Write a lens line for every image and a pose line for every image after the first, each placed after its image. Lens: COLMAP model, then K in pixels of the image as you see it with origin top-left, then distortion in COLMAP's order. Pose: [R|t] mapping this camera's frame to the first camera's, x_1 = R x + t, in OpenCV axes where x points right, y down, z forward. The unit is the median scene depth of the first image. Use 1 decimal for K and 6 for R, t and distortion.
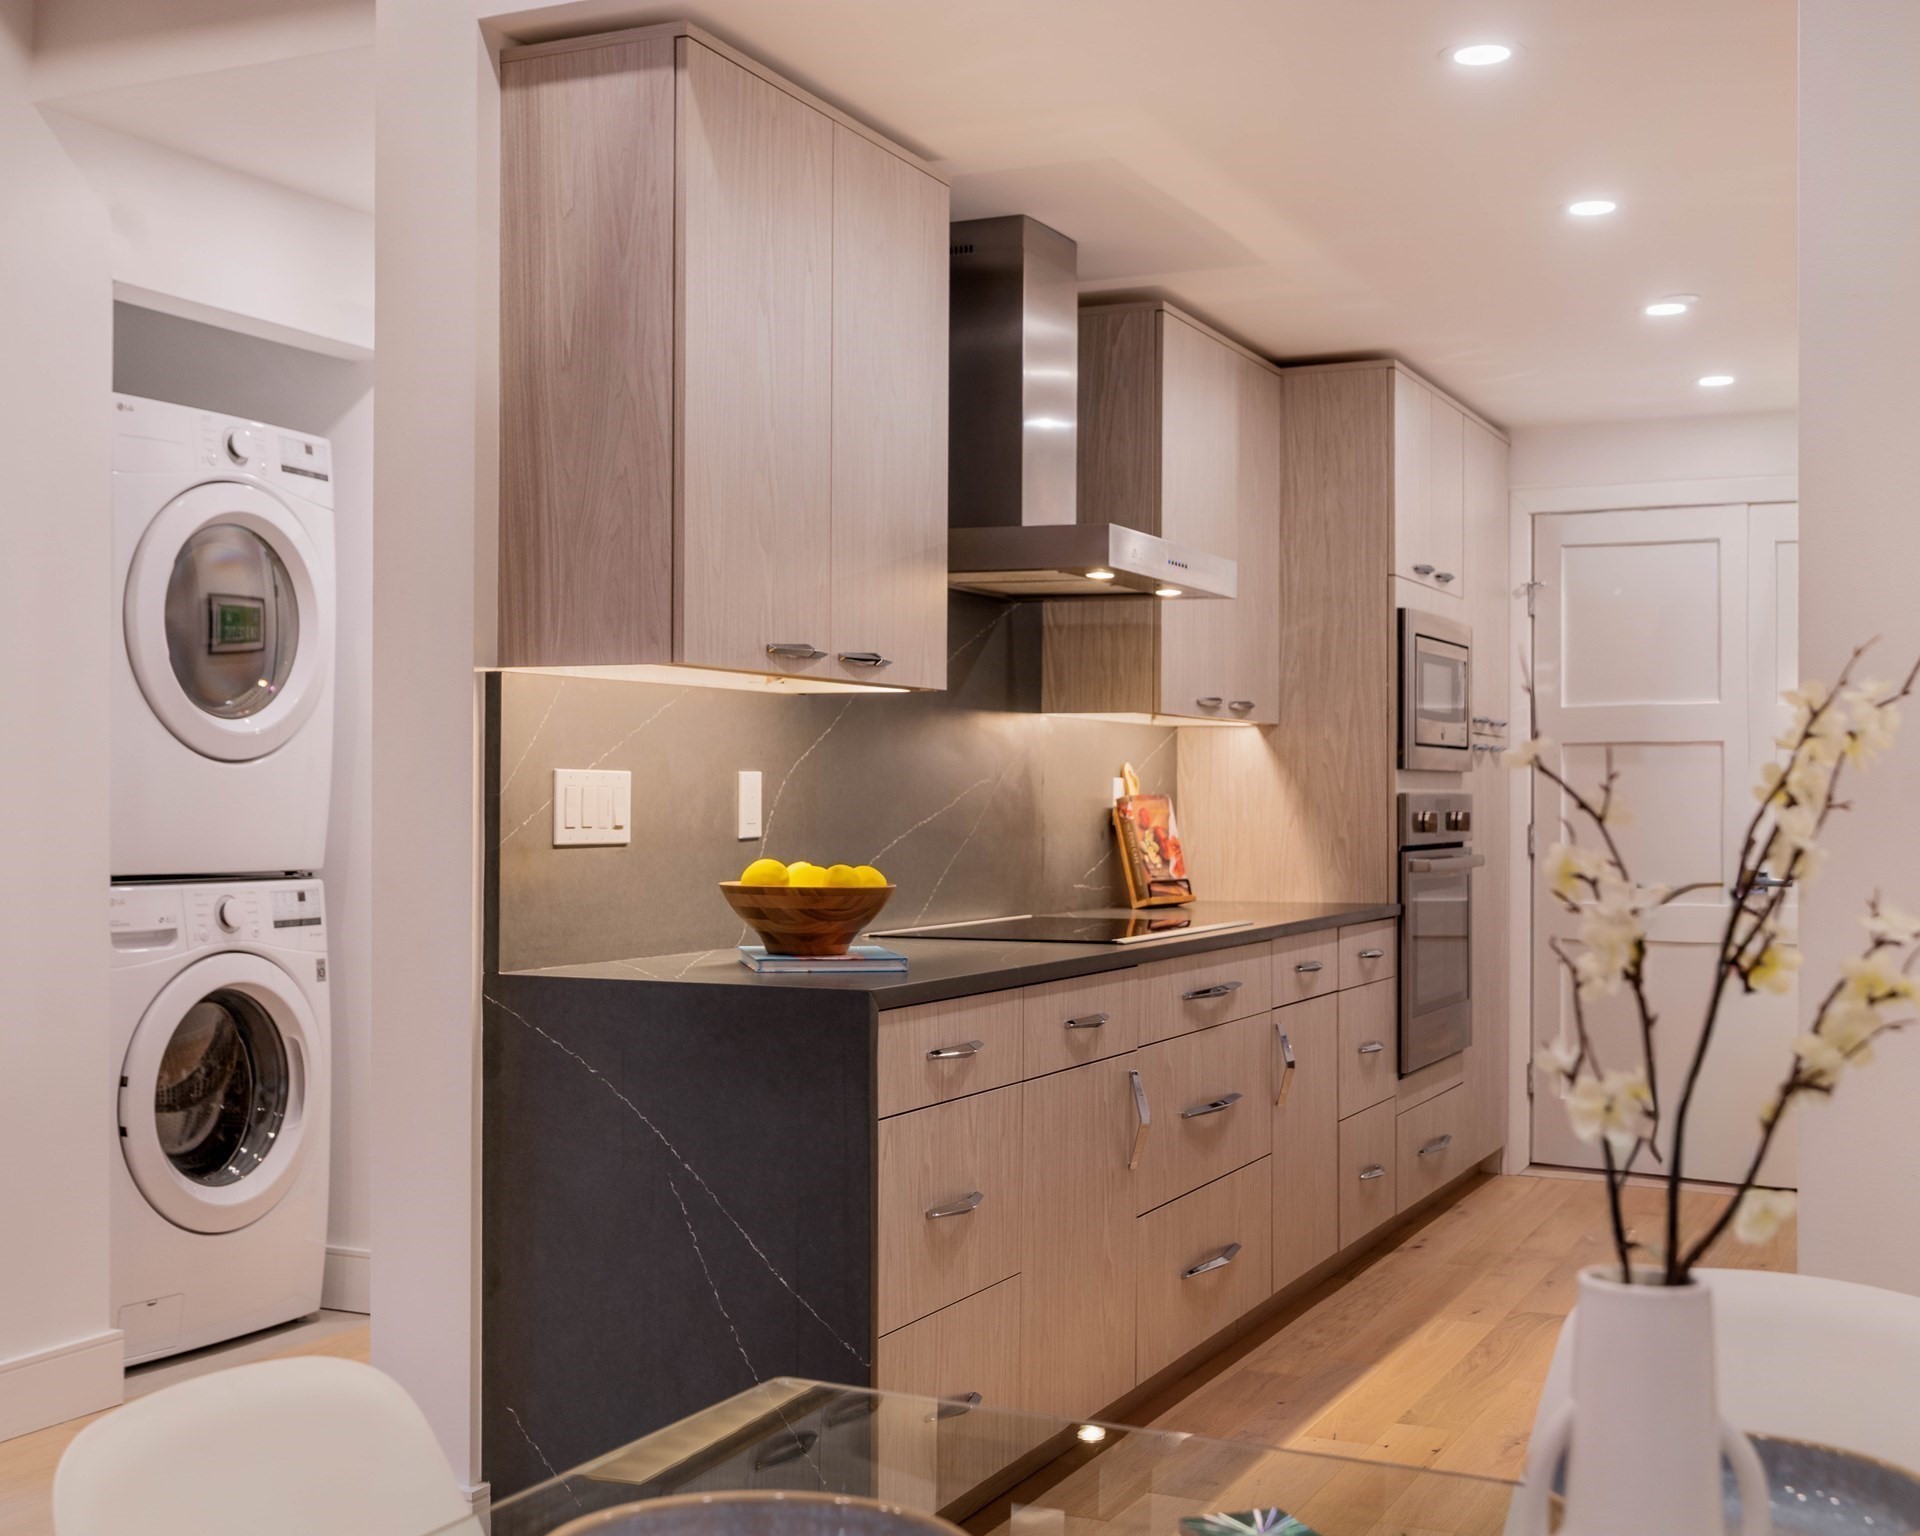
lens RADIAL K [[2350.5, 0, 960.0], [0, 2350.5, 768.0], [0, 0, 1]] dist [0.020717, 0.006812]
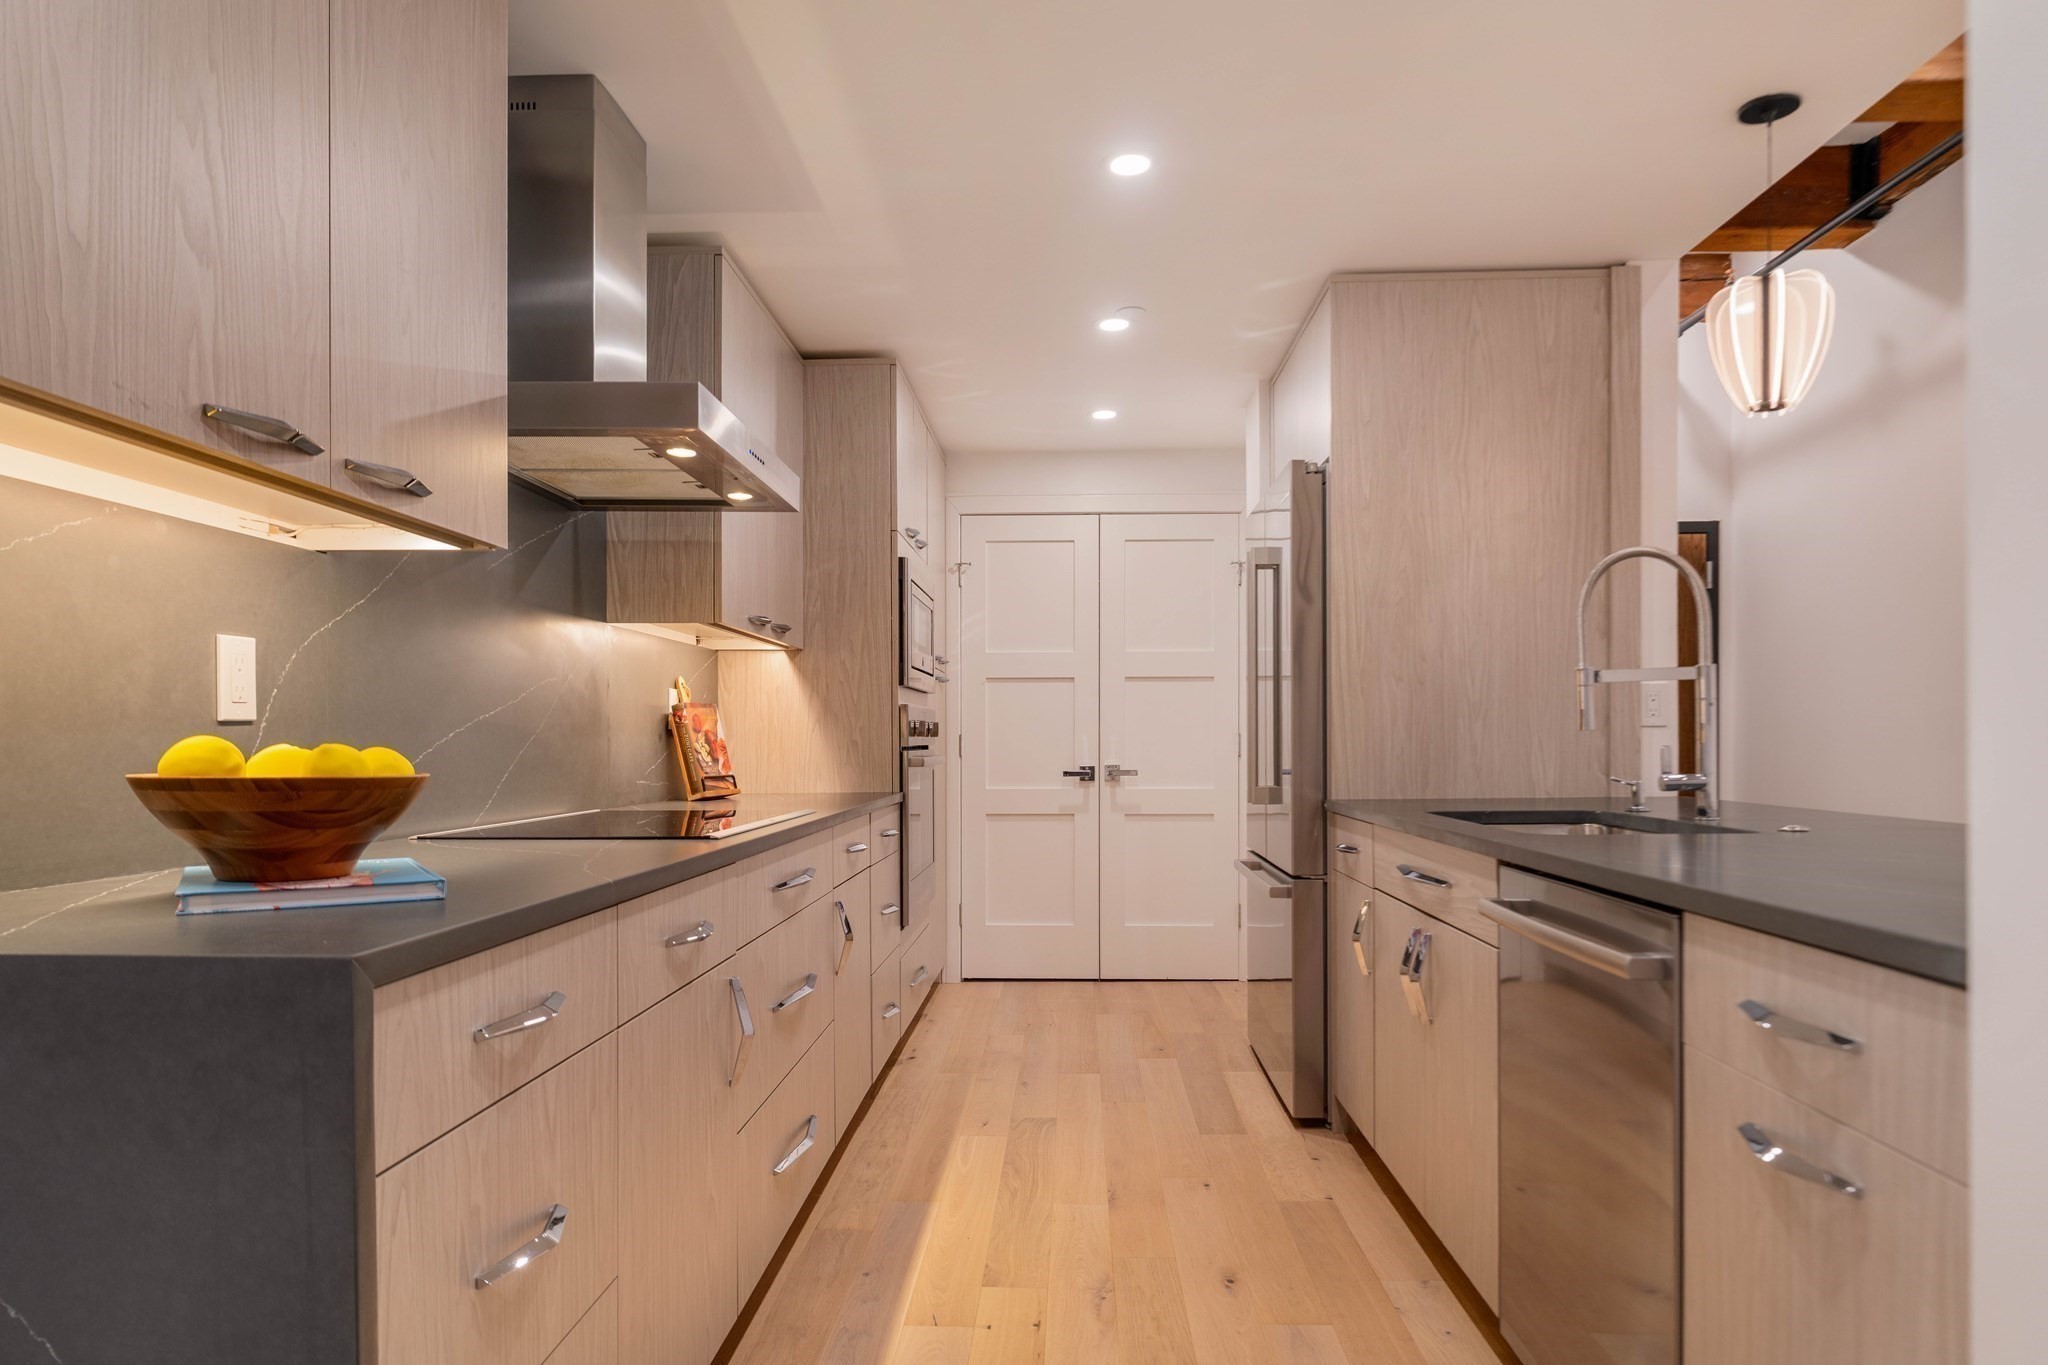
lens RADIAL K [[1229.8, 0, 1023.1], [0, 1229.8, 746.8], [0, 0, 1]] dist [-0.010988, -0.000724]
pose [[0.926964, -0.008661, 0.375050, 0.000014], [0.002114, 0.999838, 0.017863, 0.024250], [-0.375144, -0.015765, 0.926832, 0.404617]]
